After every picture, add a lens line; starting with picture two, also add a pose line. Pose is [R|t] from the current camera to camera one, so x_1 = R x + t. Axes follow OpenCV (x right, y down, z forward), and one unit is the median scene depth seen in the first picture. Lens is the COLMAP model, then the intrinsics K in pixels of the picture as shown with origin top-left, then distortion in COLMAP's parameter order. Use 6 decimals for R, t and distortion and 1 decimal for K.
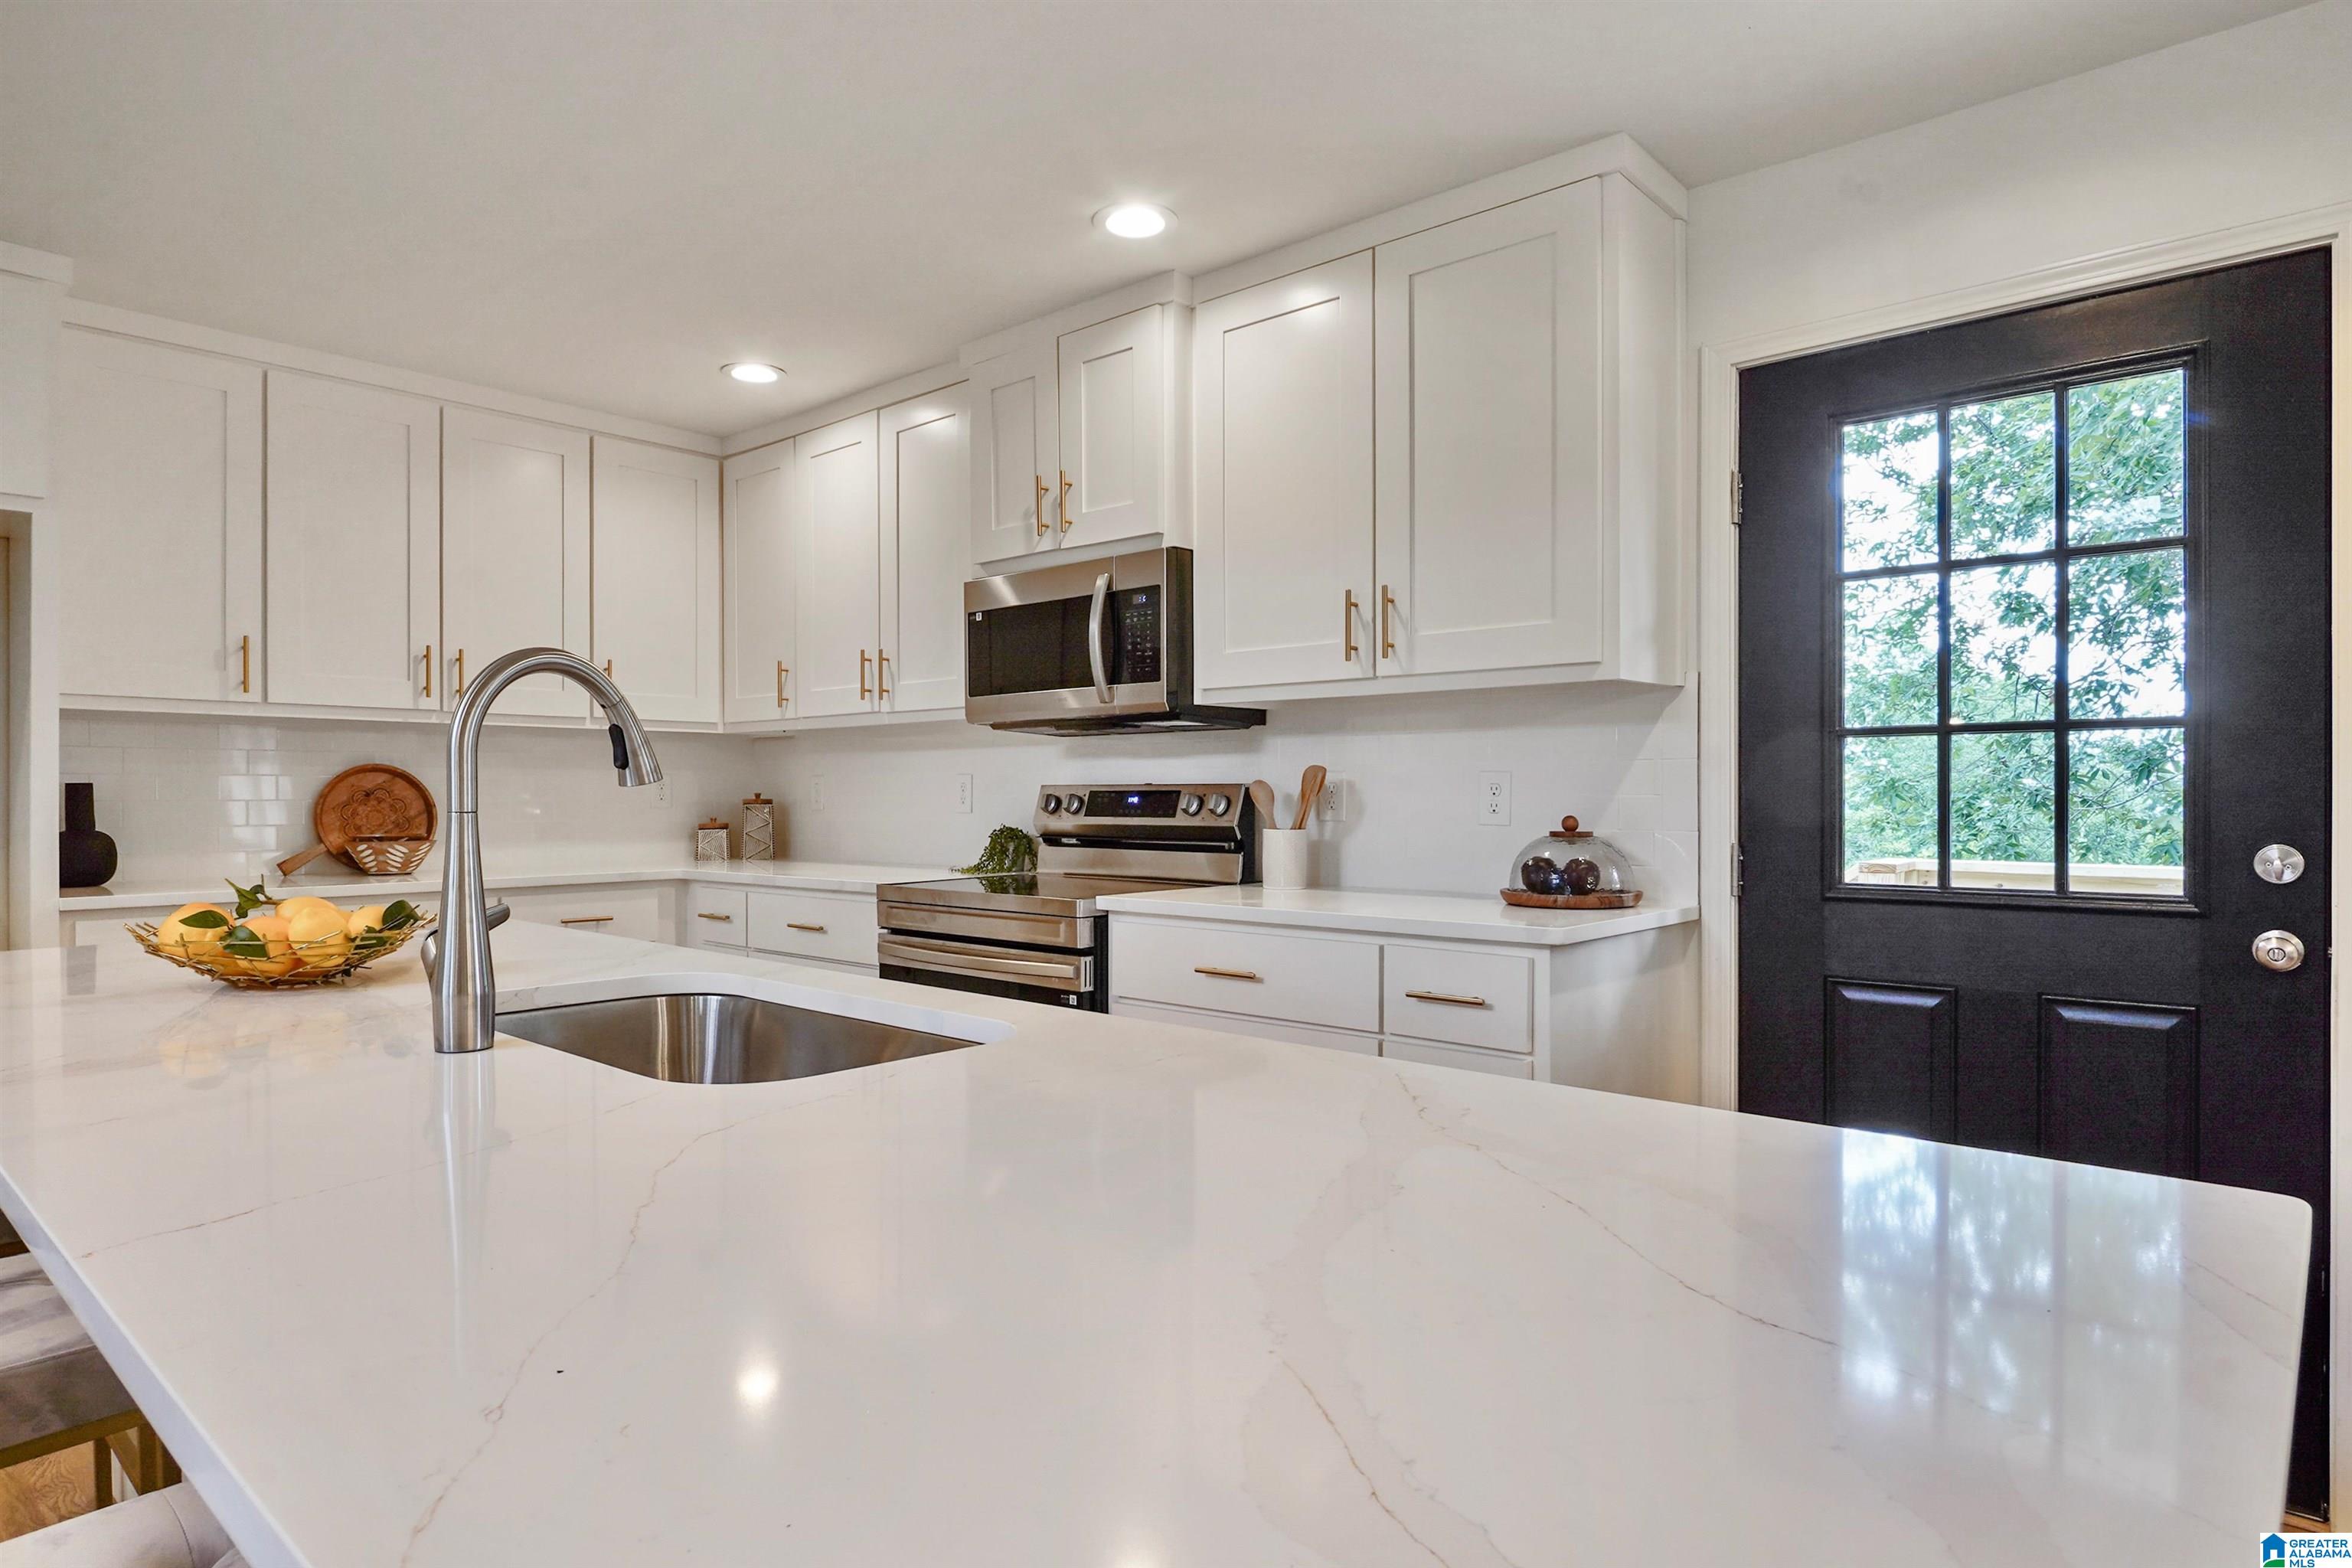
lens RADIAL K [[1321.6, 0, 1165.7], [0, 1321.6, 803.1], [0, 0, 1]] dist [-0.010451, -0.001463]
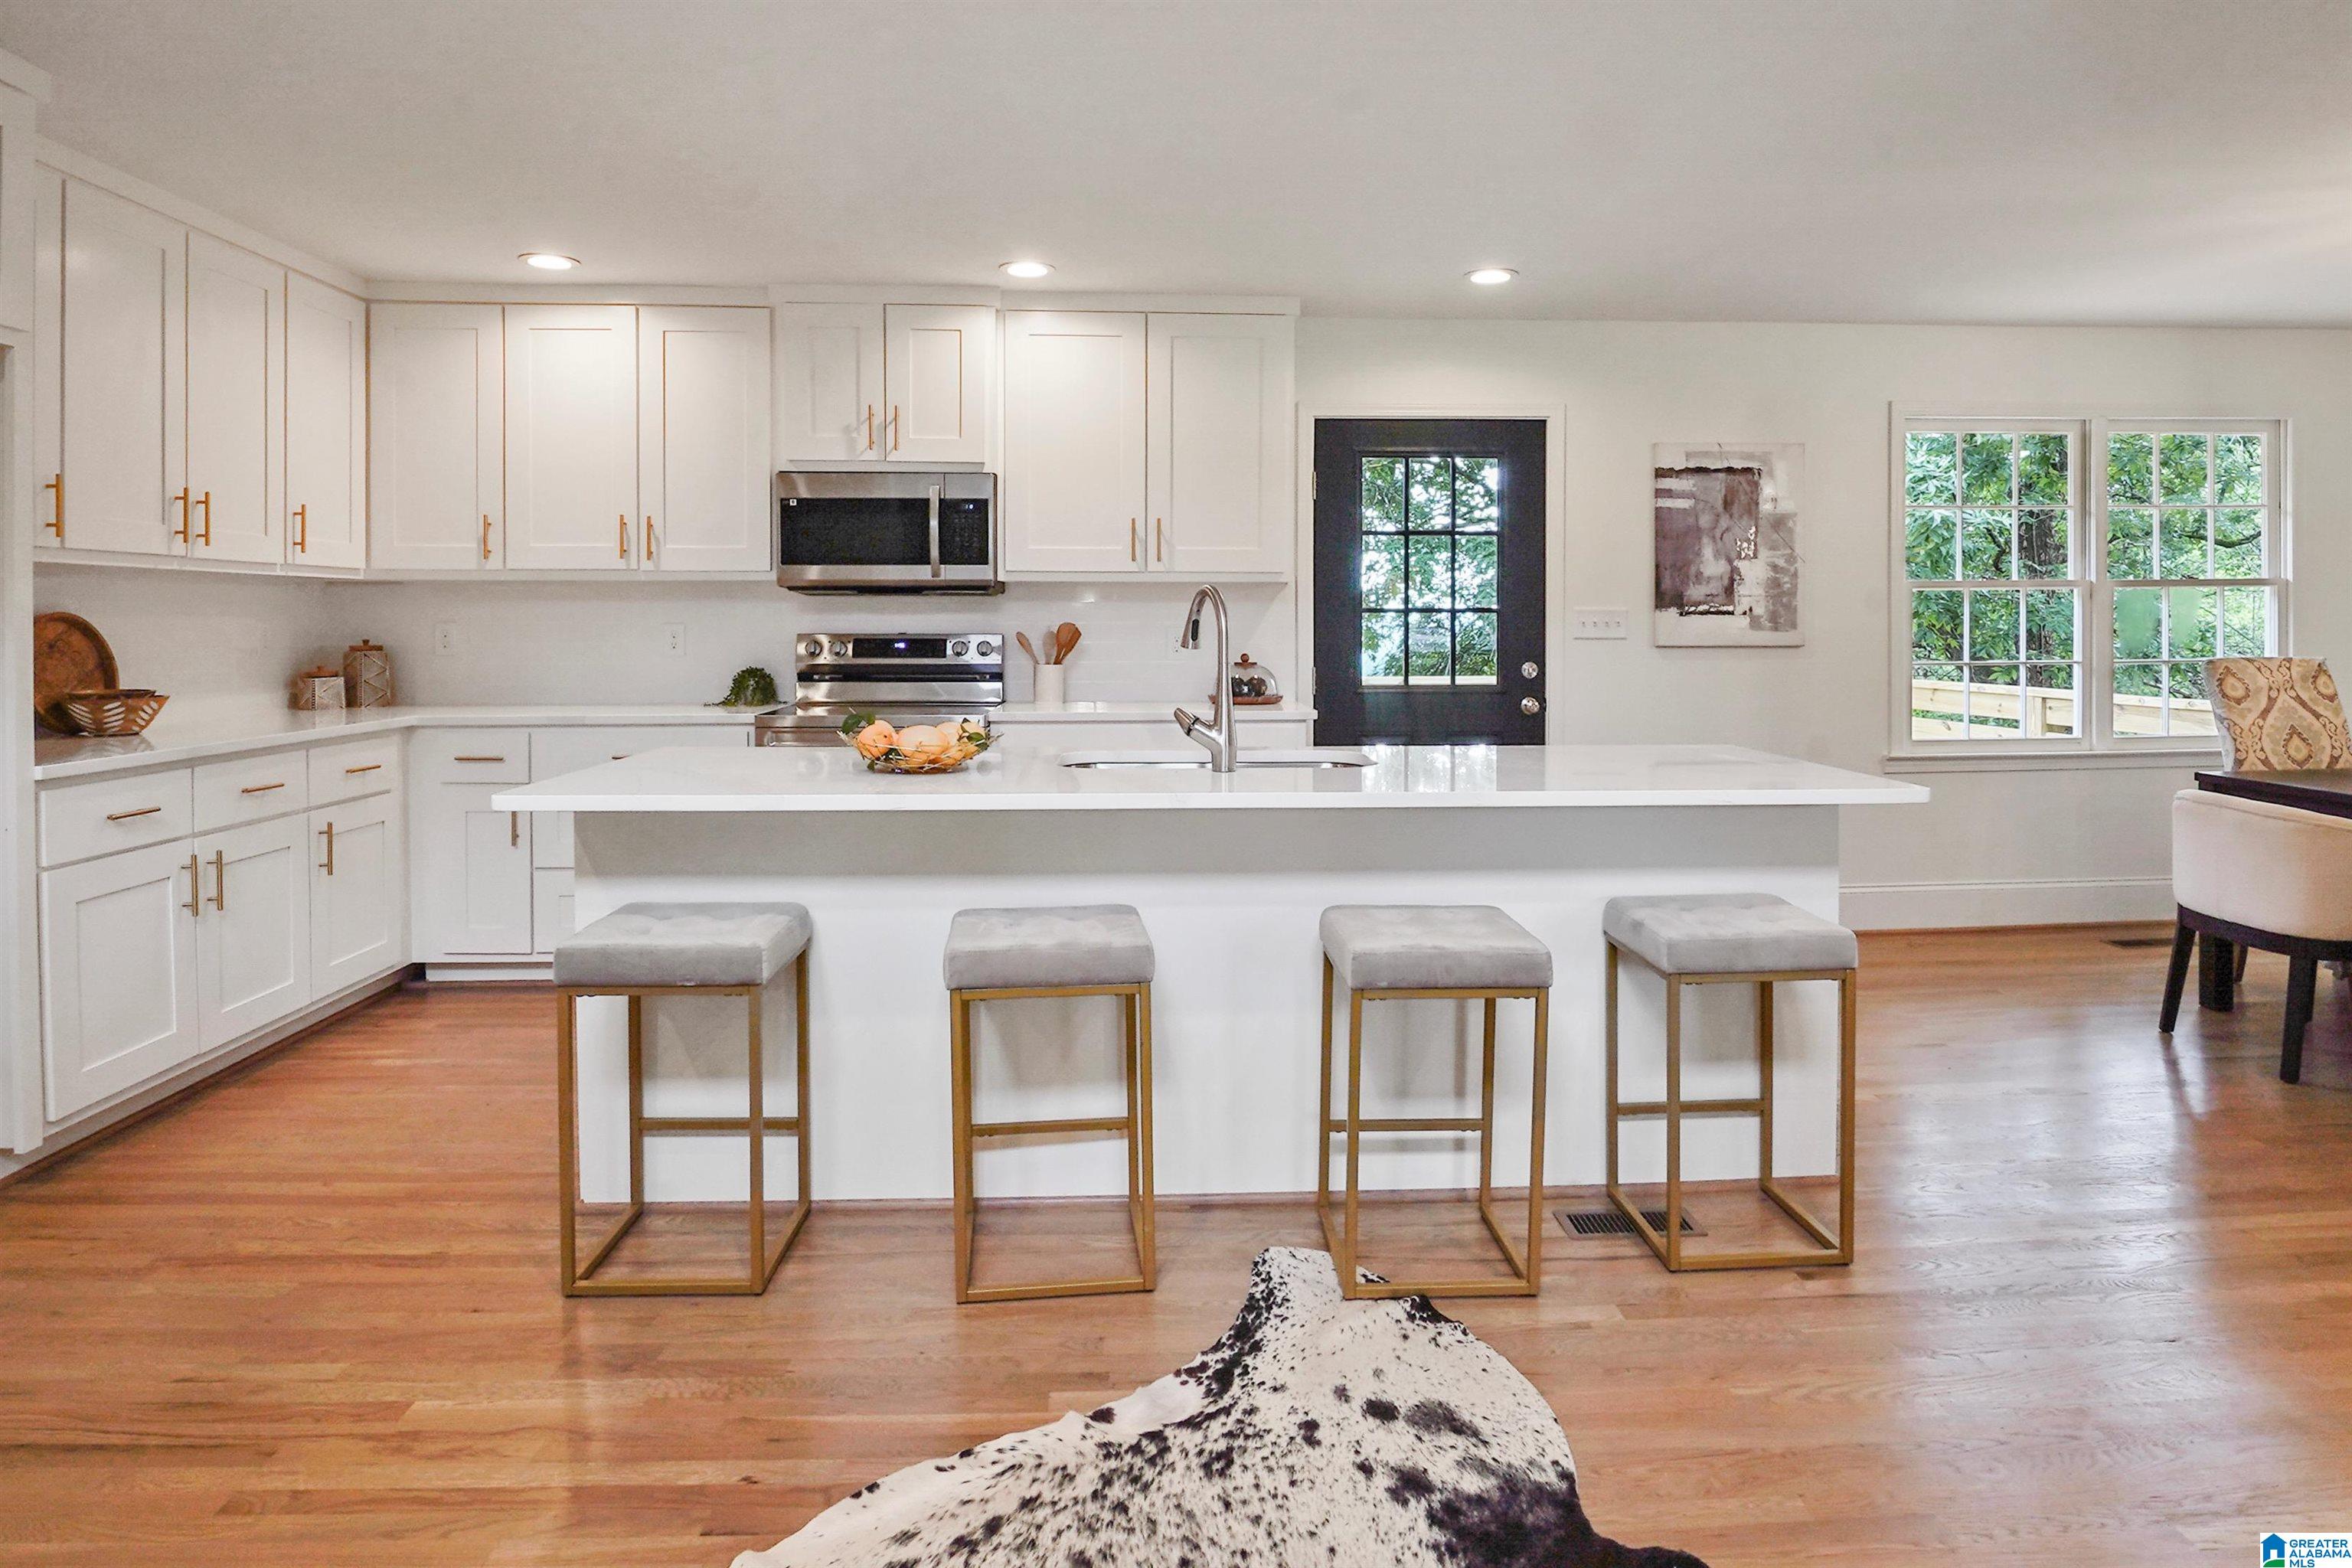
lens RADIAL K [[1374.1, 0, 1218.1], [0, 1374.1, 637.8], [0, 0, 1]] dist [-0.021166, -0.001562]
pose [[0.703082, -0.006460, 0.711080, -0.878253], [0.002432, 0.999975, 0.006680, -0.020455], [-0.711105, -0.002967, 0.703080, -0.242703]]
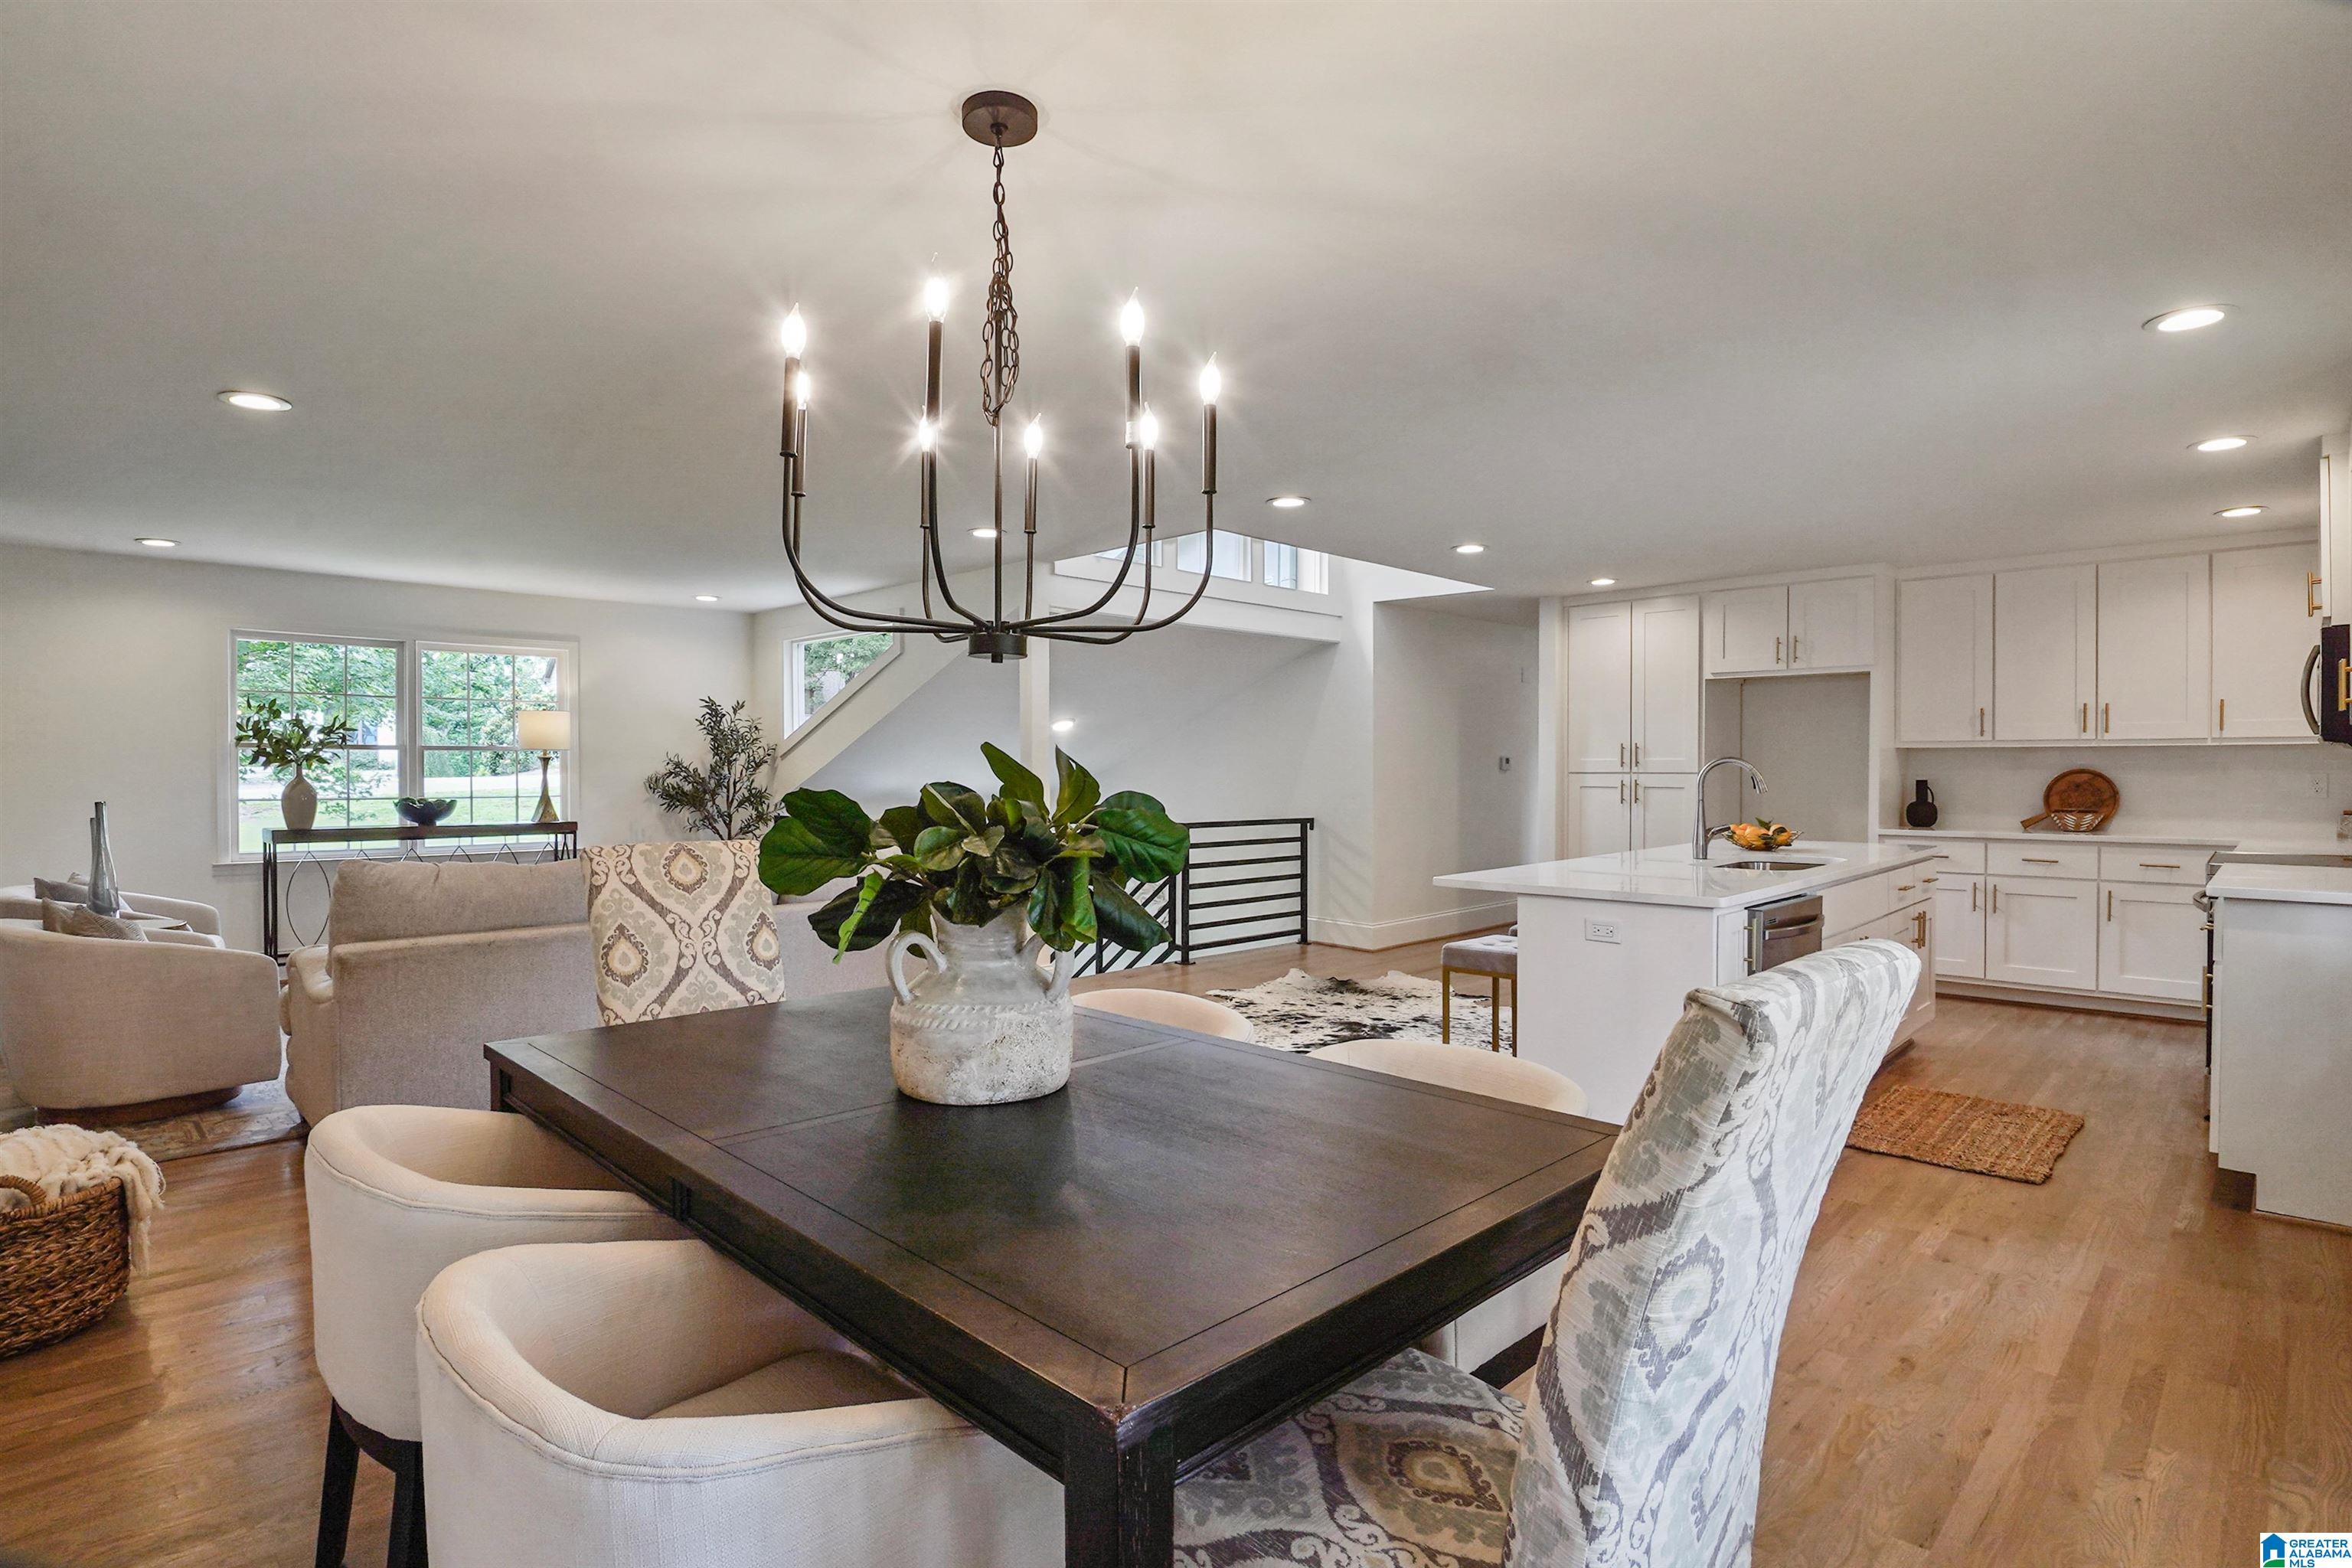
lens RADIAL K [[1152.1, 0, 1163.4], [0, 1152.1, 786.0], [0, 0, 1]] dist [-0.025434, -0.000731]
pose [[-0.057541, 0.016194, -0.998212, 1.243065], [-0.004118, 0.999856, 0.016458, -0.033792], [0.998335, 0.005058, -0.057466, -0.179712]]
